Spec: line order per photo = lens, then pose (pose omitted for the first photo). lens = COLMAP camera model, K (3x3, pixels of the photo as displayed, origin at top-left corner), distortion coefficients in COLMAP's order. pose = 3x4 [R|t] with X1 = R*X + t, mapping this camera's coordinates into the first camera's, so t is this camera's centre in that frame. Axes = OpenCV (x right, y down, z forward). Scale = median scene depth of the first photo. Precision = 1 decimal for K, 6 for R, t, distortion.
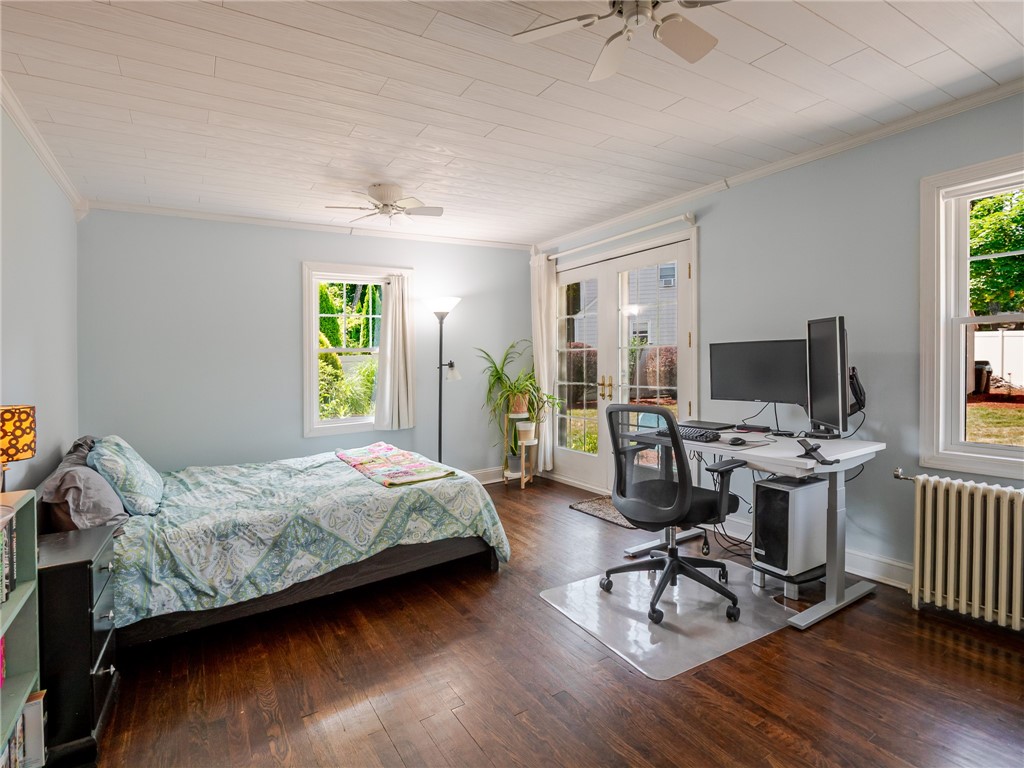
lens RADIAL K [[520.9, 0, 511.9], [0, 520.9, 368.2], [0, 0, 1]] dist [-0.000880, -0.000013]
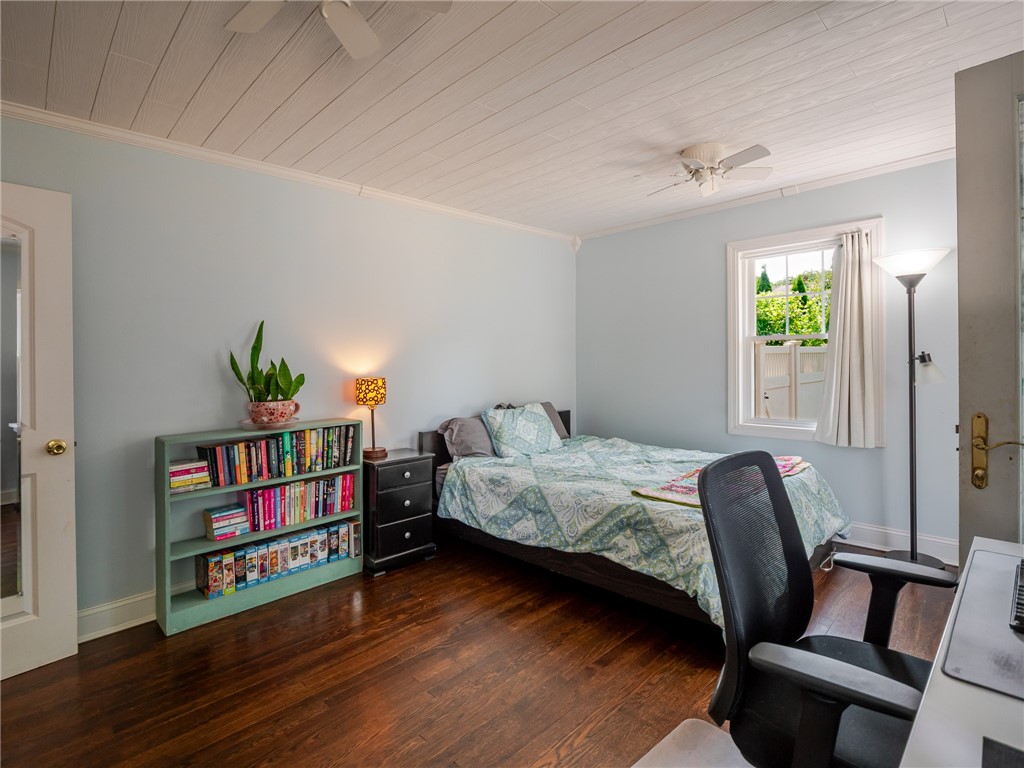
lens RADIAL K [[507.4, 0, 512.0], [0, 507.4, 350.0], [0, 0, 1]] dist [0.050263, -0.000148]
pose [[0.210087, 0.015979, -0.977552, 0.625623], [-0.003932, 0.999872, 0.015499, -0.039118], [0.977675, 0.000588, 0.210123, 0.636174]]
